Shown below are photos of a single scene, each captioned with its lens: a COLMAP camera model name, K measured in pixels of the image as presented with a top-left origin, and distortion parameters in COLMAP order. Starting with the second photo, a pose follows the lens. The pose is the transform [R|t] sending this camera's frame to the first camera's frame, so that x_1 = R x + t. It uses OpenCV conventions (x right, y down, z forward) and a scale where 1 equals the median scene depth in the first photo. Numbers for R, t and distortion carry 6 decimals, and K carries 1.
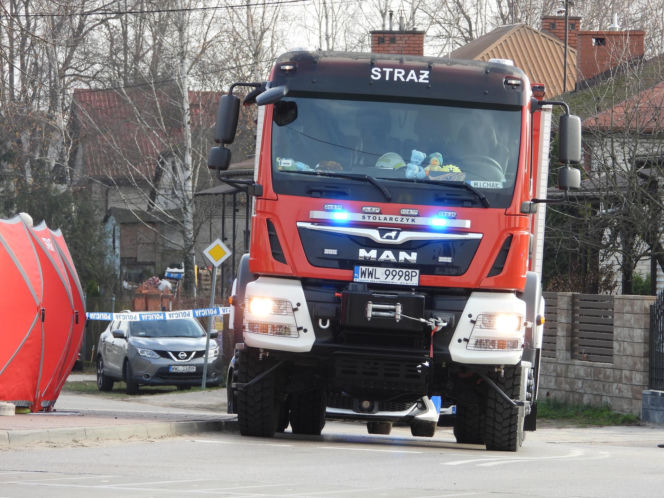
lens RADIAL K [[4576.7, 0, 332.0], [0, 4576.7, 249.0], [0, 0, 1]] dist [0.250555, -10.547412]
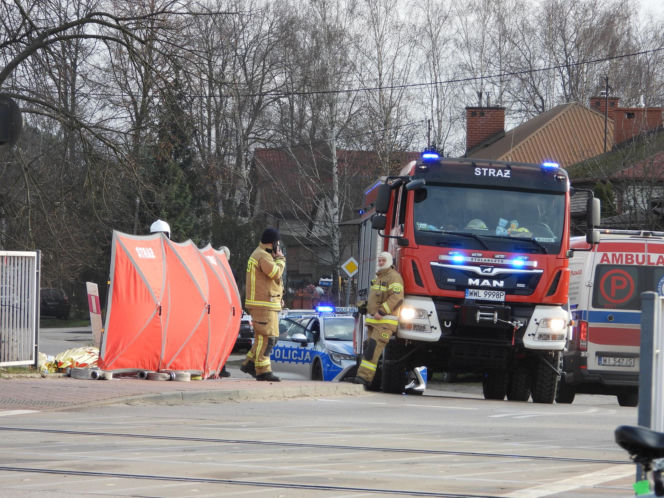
lens RADIAL K [[4576.7, 0, 332.0], [0, 4576.7, 249.0], [0, 0, 1]] dist [0.250555, -10.547412]
pose [[0.999823, 0.005940, -0.017853, -0.008145], [-0.005882, 0.999977, 0.003286, -0.009325], [0.017872, -0.003181, 0.999835, -0.379379]]
